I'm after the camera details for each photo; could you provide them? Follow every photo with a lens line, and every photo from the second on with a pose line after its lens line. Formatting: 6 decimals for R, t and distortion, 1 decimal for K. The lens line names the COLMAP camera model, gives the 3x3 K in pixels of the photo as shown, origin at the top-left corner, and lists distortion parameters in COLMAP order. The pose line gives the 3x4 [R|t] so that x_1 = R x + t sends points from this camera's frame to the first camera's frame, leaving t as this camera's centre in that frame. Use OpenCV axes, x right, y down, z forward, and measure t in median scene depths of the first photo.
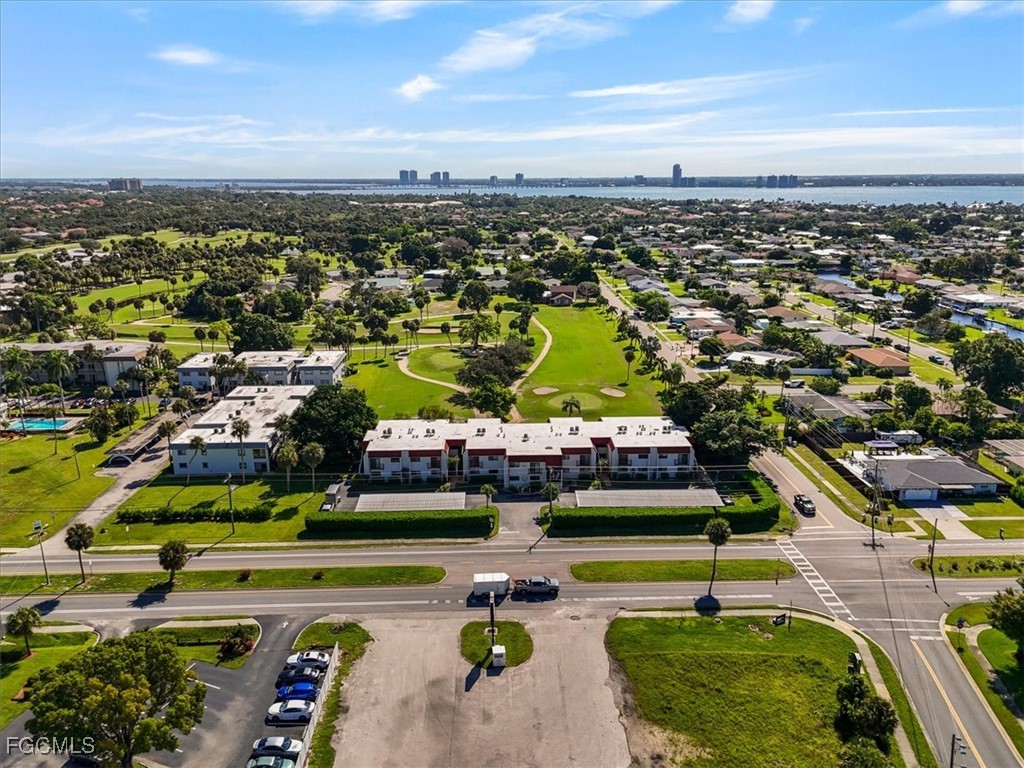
lens RADIAL K [[776.9, 0, 512.0], [0, 776.9, 384.0], [0, 0, 1]] dist [0.059303, -0.002435]
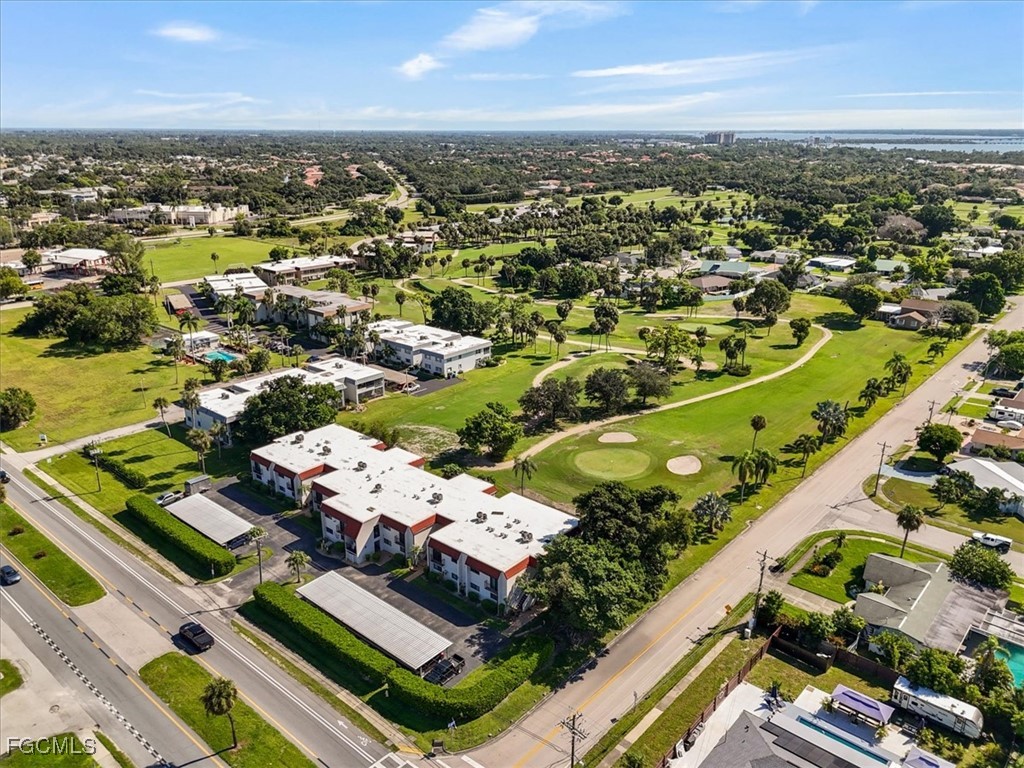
lens RADIAL K [[776.9, 0, 512.0], [0, 776.9, 384.0], [0, 0, 1]] dist [0.059303, -0.002435]
pose [[0.736198, 0.225192, -0.638202, 0.672472], [-0.187444, 0.973973, 0.127444, -0.186680], [0.650290, 0.025803, 0.759248, 0.463249]]
